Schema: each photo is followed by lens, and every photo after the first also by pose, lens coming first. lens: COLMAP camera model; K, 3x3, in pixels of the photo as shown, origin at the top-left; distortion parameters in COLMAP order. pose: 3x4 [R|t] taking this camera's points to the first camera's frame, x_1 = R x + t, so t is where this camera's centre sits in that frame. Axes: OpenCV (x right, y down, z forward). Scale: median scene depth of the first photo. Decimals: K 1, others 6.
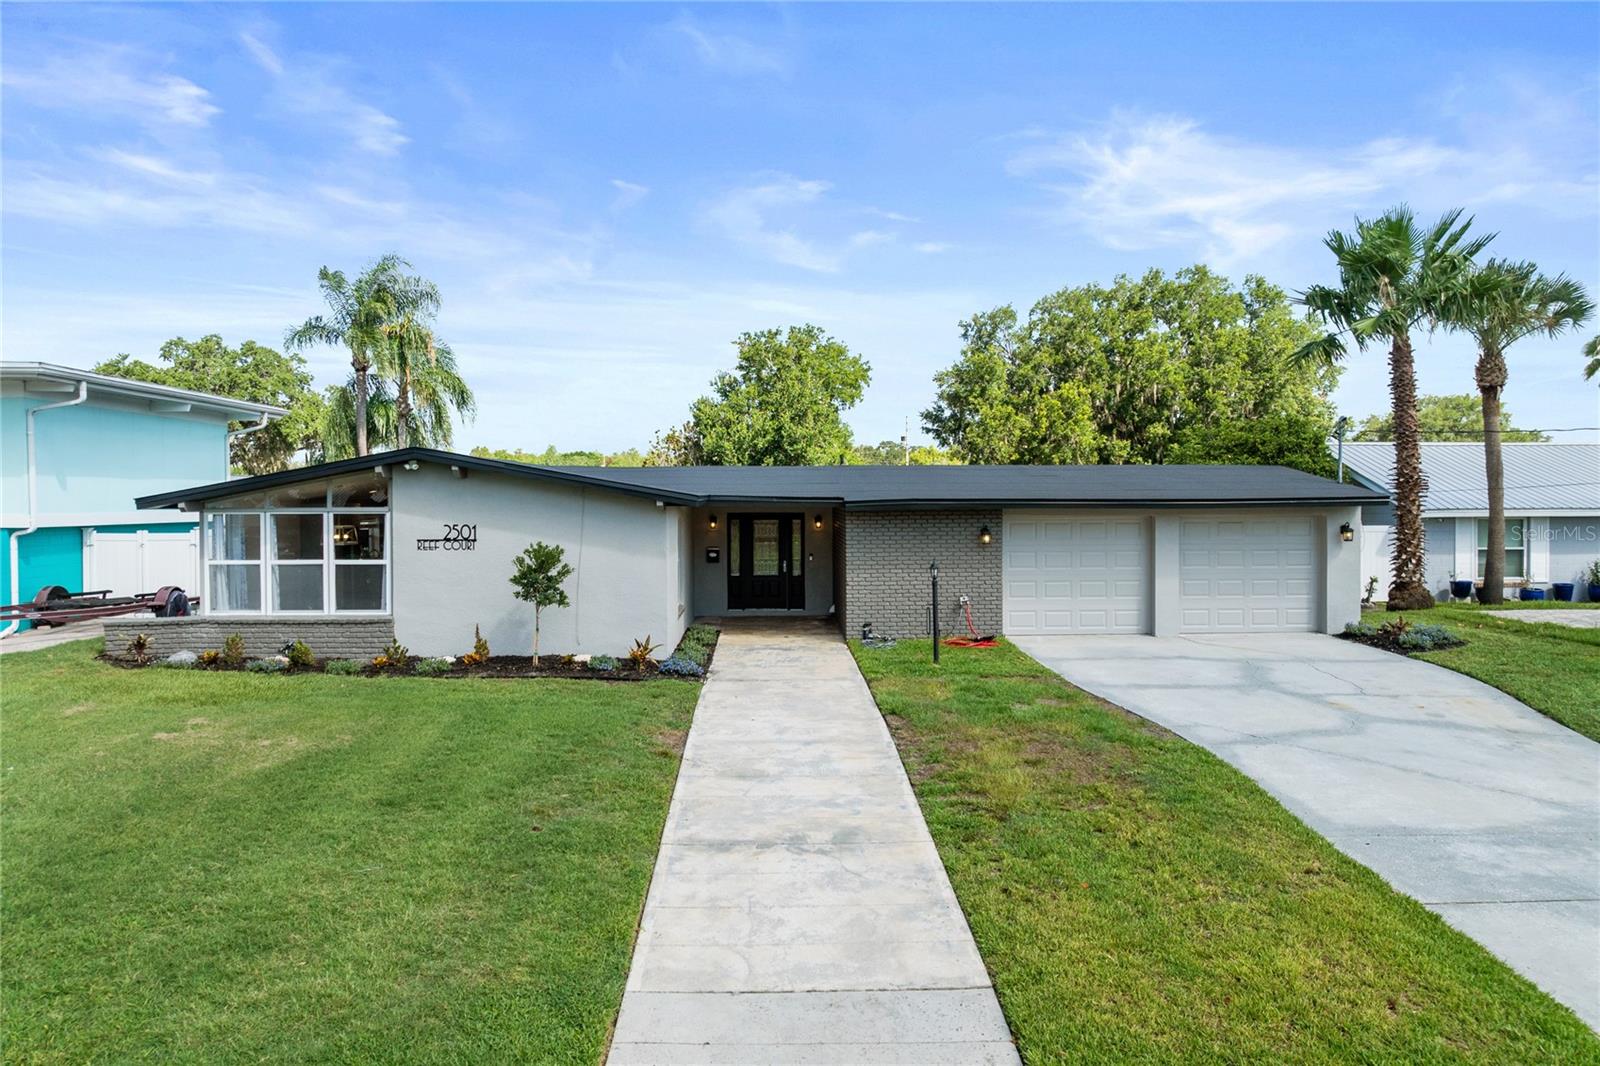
lens RADIAL K [[1125.5, 0, 794.9], [0, 1125.5, 530.4], [0, 0, 1]] dist [-0.034242, -0.002589]
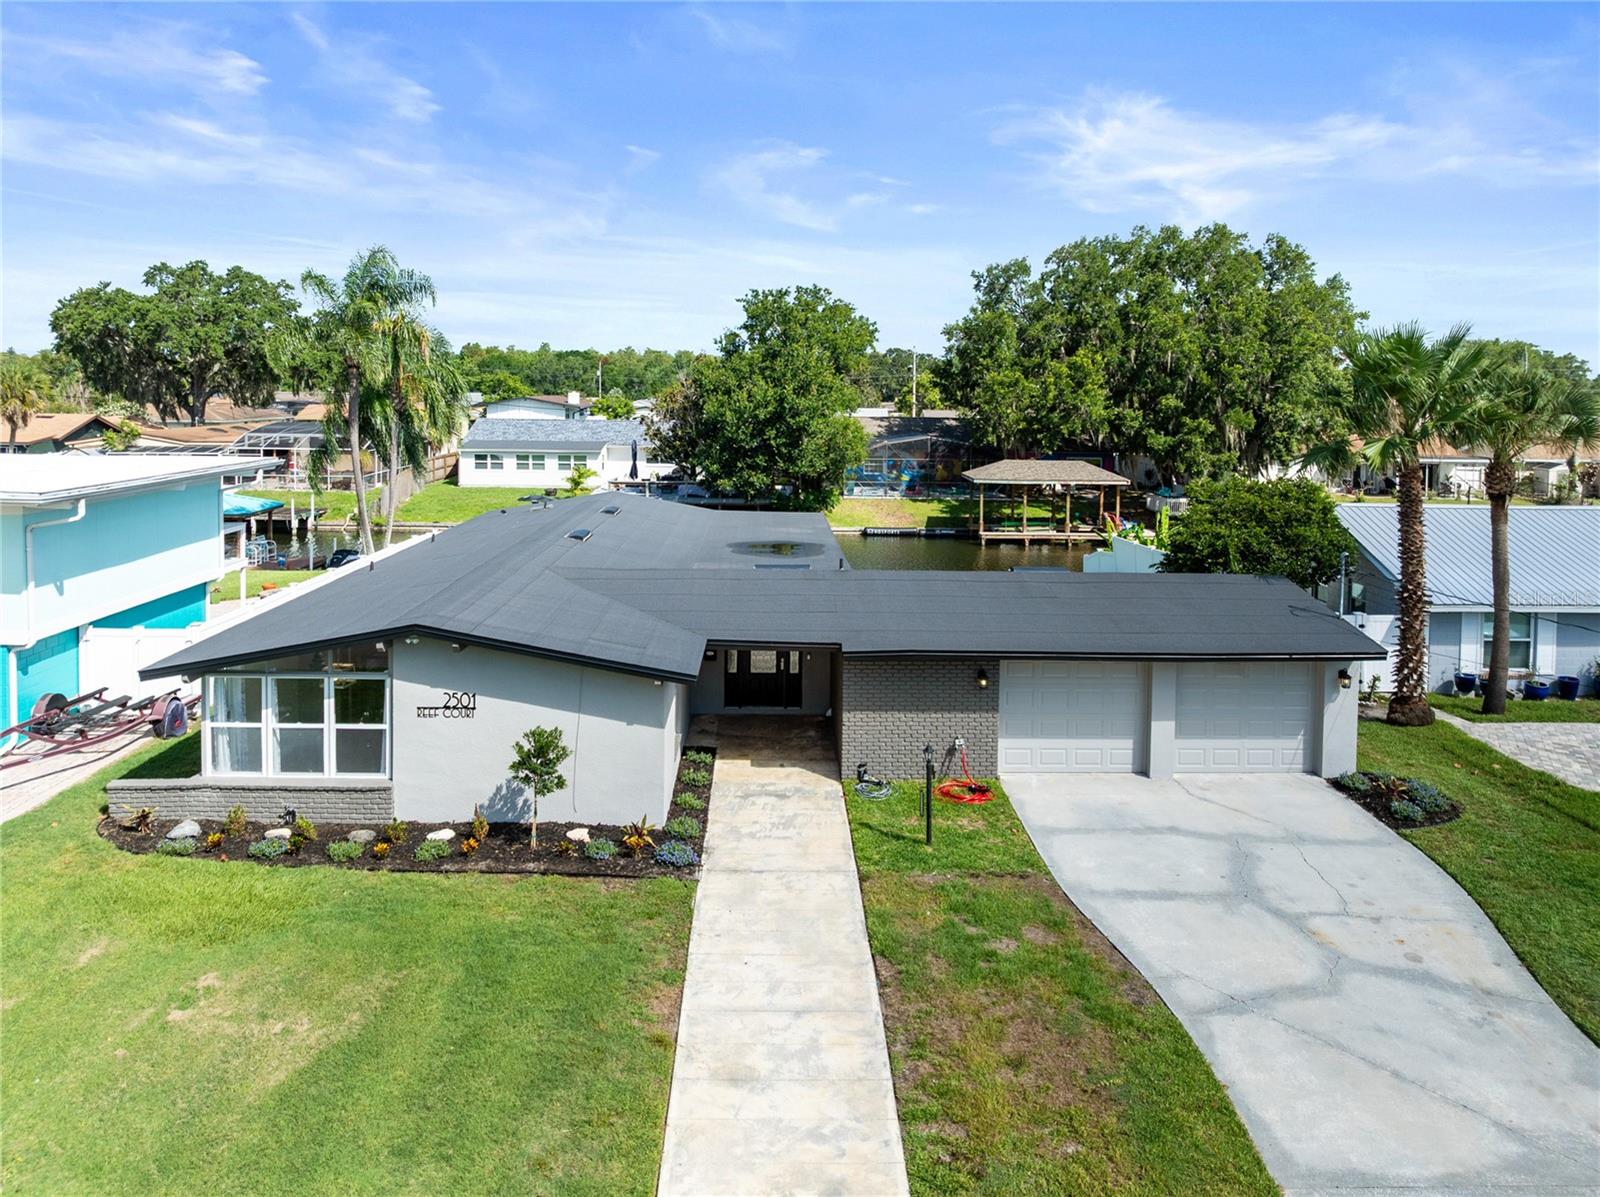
lens RADIAL K [[1173.3, 0, 792.8], [0, 1173.3, 428.7], [0, 0, 1]] dist [-0.036458, 0.002688]
pose [[0.999855, 0.016622, -0.003822, 0.000818], [-0.016581, 0.999806, 0.010618, -0.190628], [0.003998, -0.010553, 0.999936, -0.033889]]
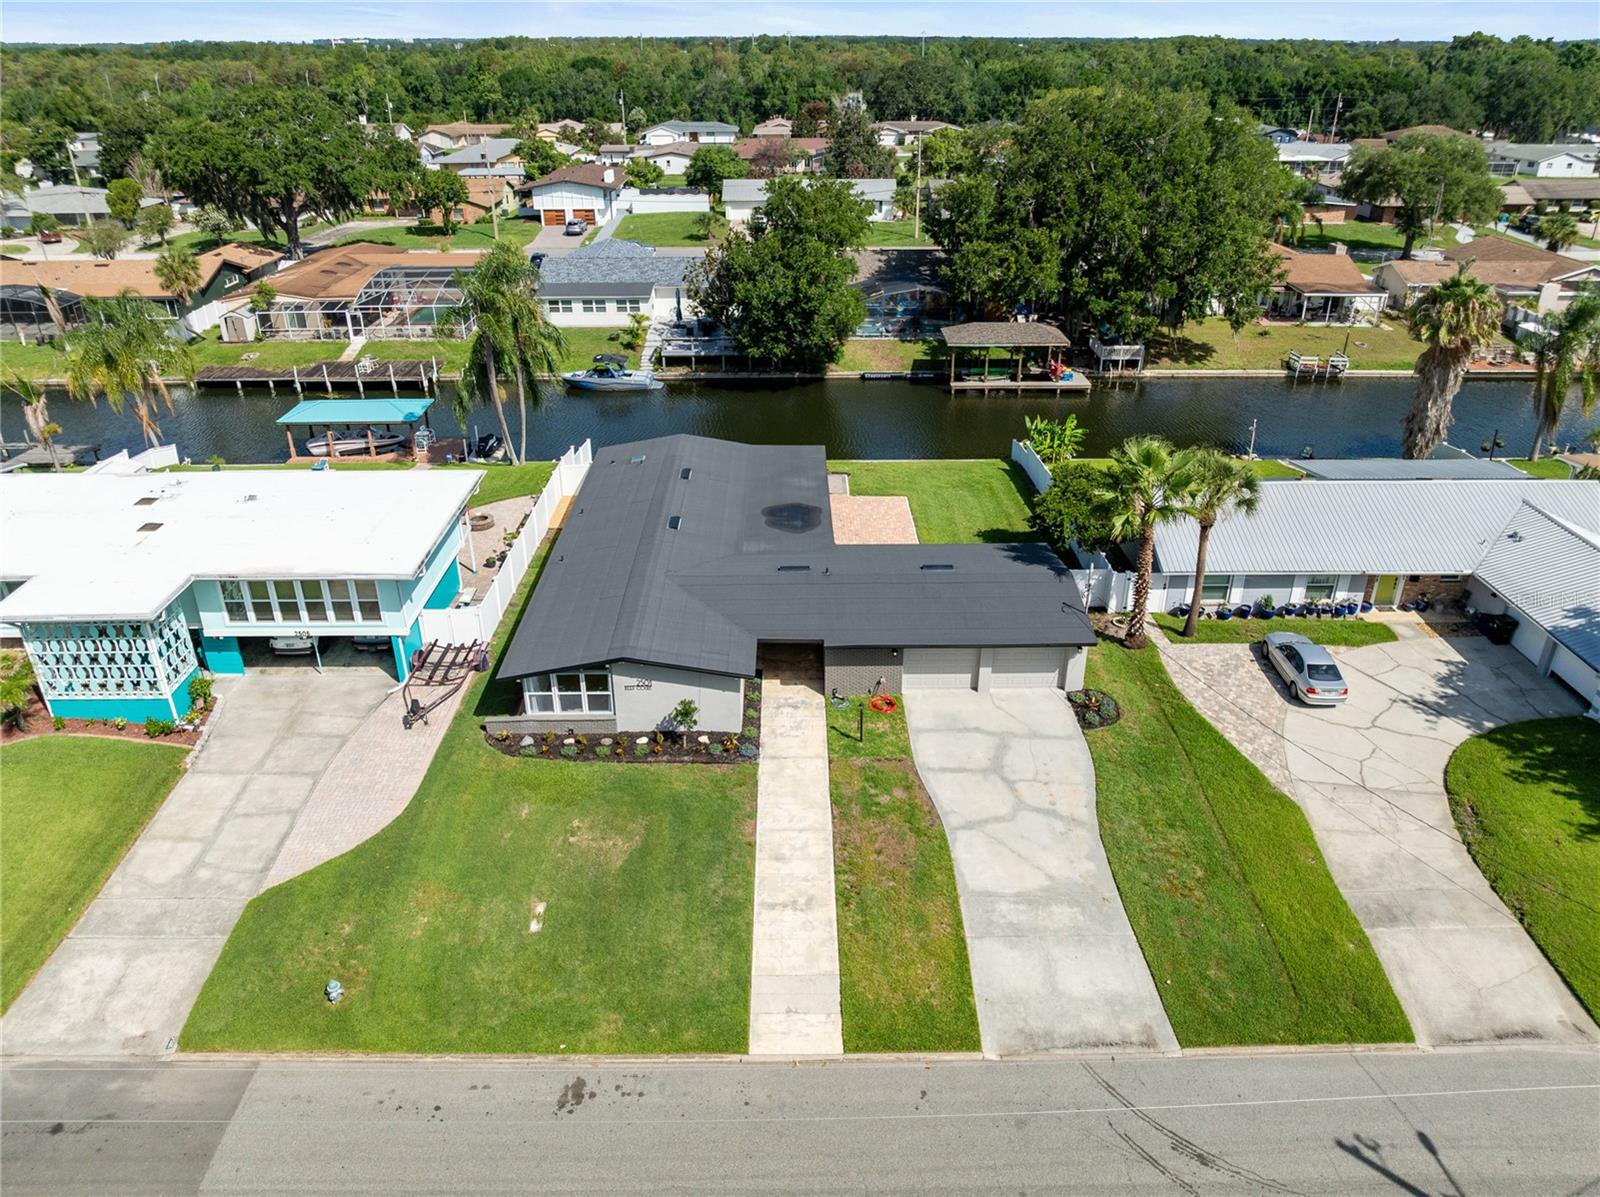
lens RADIAL K [[1123.7, 0, 800.0], [0, 1123.7, 598.5], [0, 0, 1]] dist [-0.039334, 0.007325]
pose [[0.999887, 0.008798, -0.012205, 0.020187], [-0.002633, 0.901036, 0.433737, -0.796656], [0.014813, -0.433656, 0.900957, -0.643155]]
